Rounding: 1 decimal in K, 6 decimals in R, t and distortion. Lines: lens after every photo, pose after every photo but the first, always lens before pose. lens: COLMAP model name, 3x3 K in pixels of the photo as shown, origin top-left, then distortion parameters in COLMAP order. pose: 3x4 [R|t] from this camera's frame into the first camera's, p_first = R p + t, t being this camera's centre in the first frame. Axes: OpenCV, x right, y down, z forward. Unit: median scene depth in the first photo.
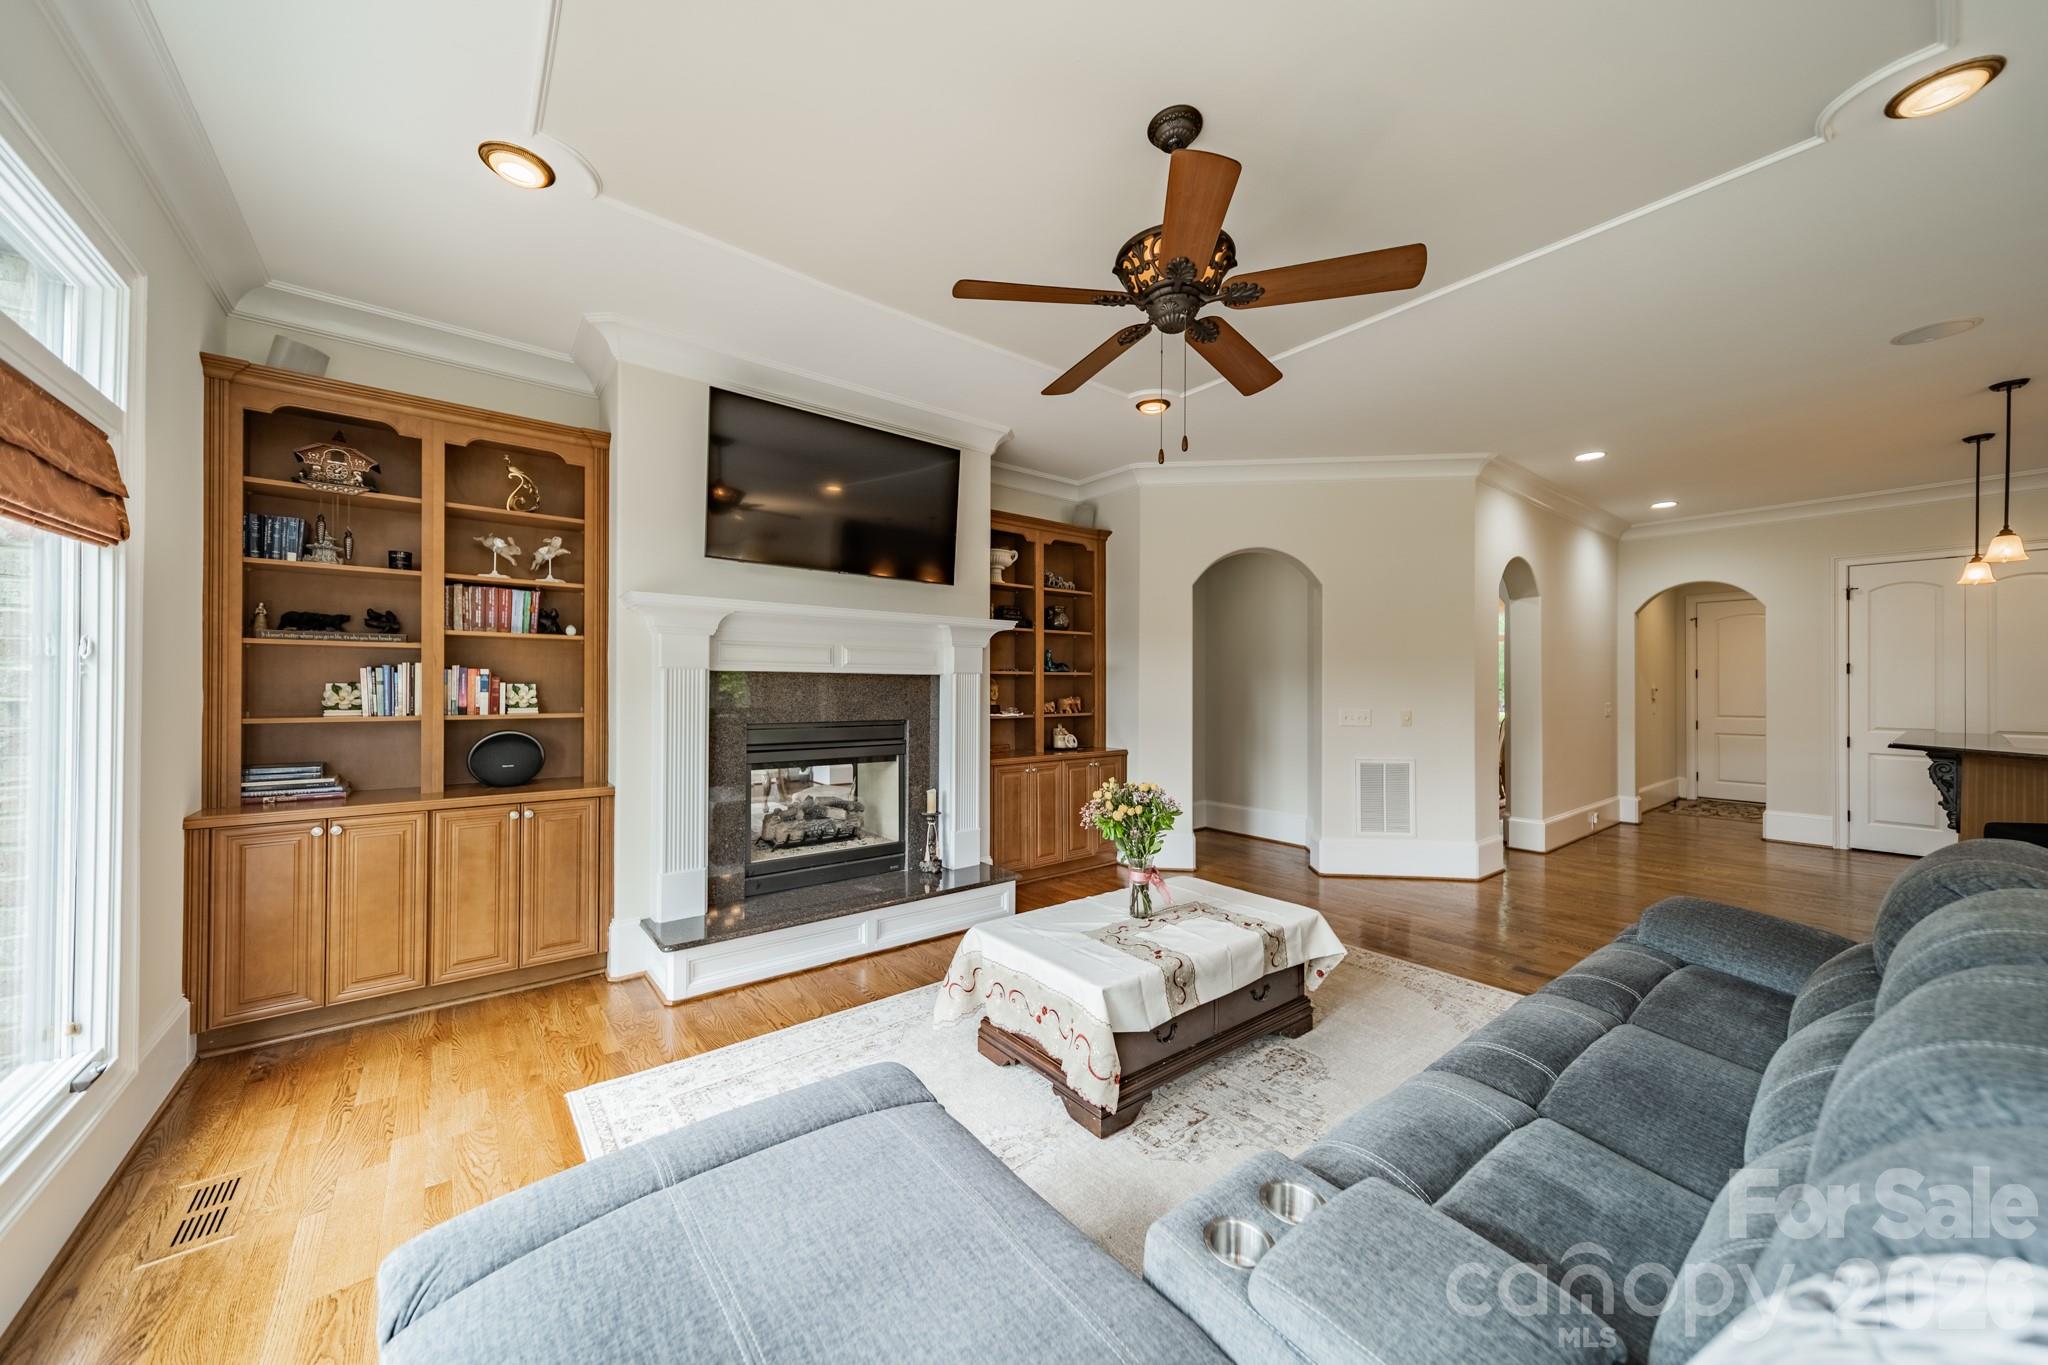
lens RADIAL K [[720.8, 0, 1023.4], [0, 720.8, 683.8], [0, 0, 1]] dist [0.007084, 0.000285]
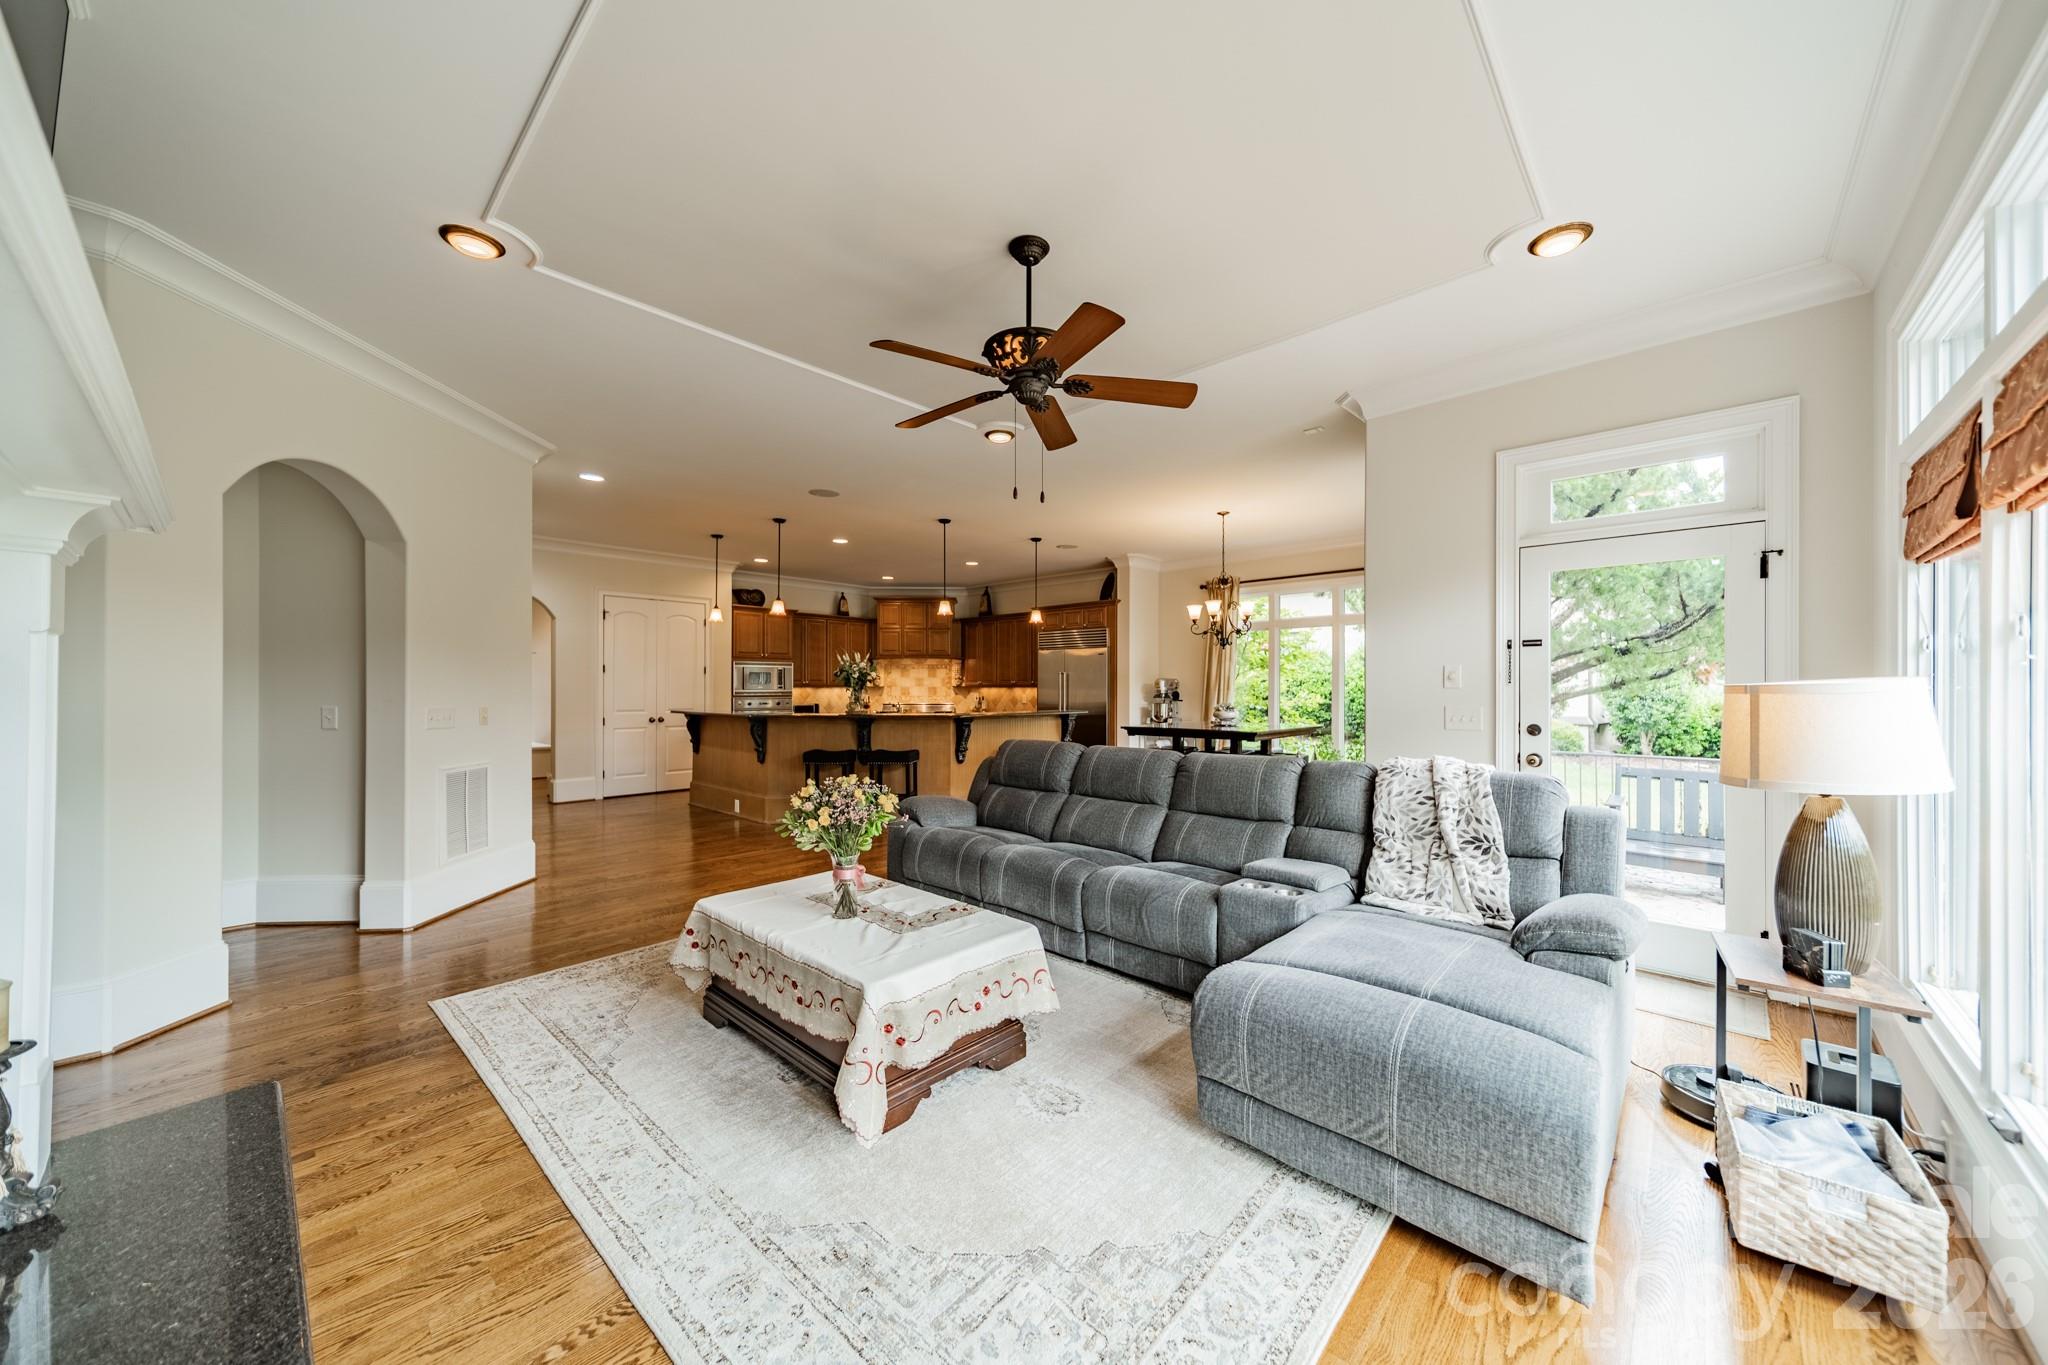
lens RADIAL K [[720.8, 0, 1030.3], [0, 720.8, 690.9], [0, 0, 1]] dist [0.007084, 0.000285]
pose [[-0.152340, -0.007441, 0.988300, -0.433133], [-0.005287, 0.999963, 0.006714, 0.009068], [-0.988314, -0.004202, -0.152373, 0.480576]]
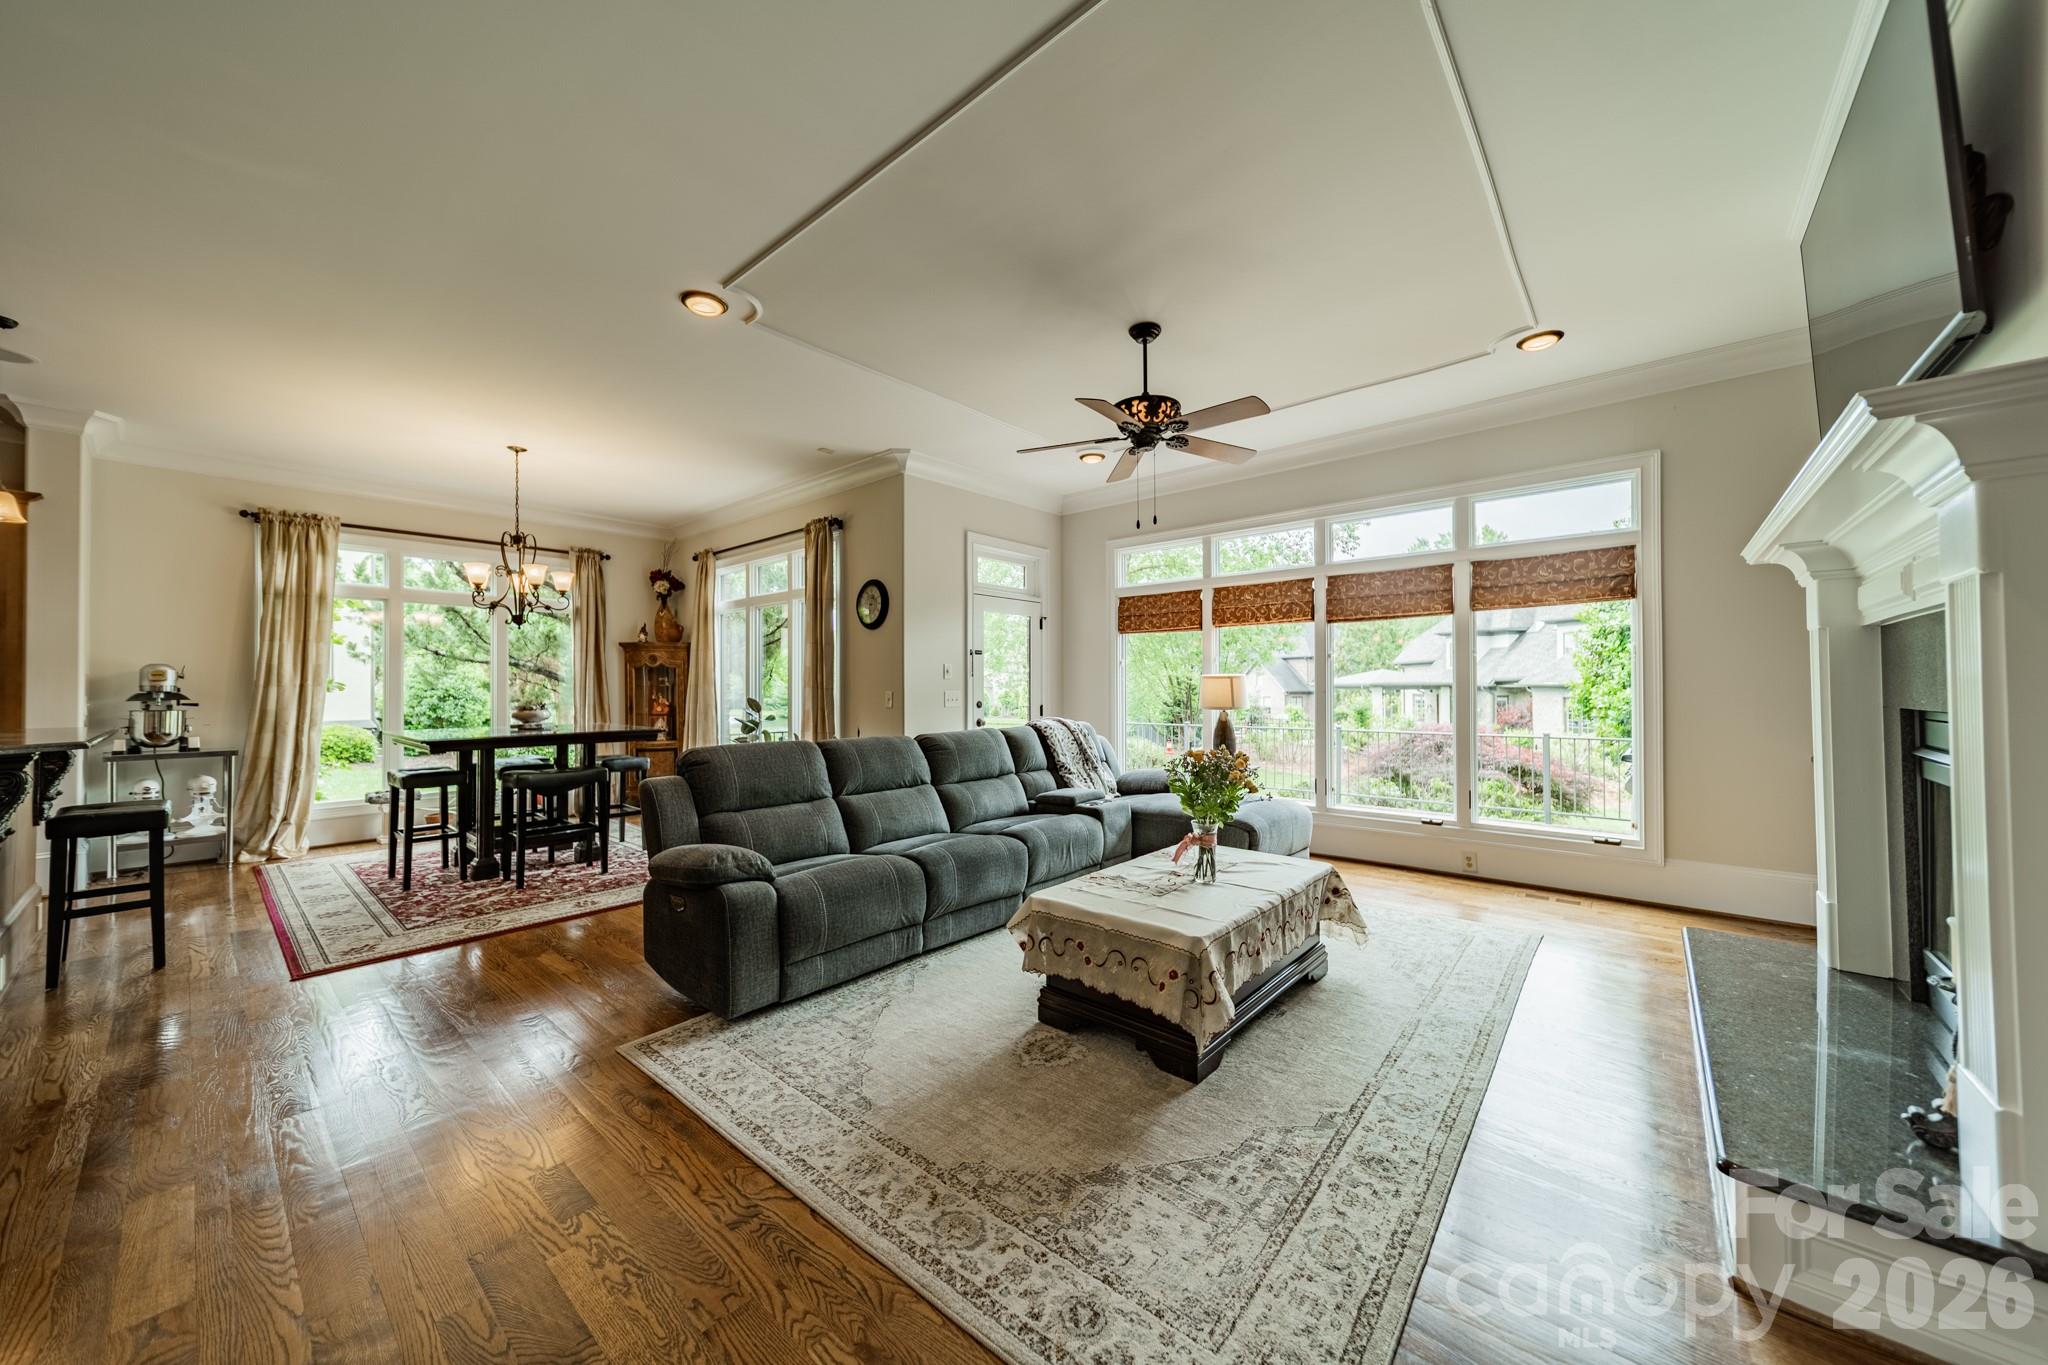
lens RADIAL K [[720.8, 0, 1024.4], [0, 720.8, 684.3], [0, 0, 1]] dist [0.007084, 0.000285]
pose [[-0.982466, 0.001214, -0.186436, 0.320940], [0.003392, 0.999930, -0.011366, 0.029617], [0.186409, -0.011799, -0.982401, 1.041454]]
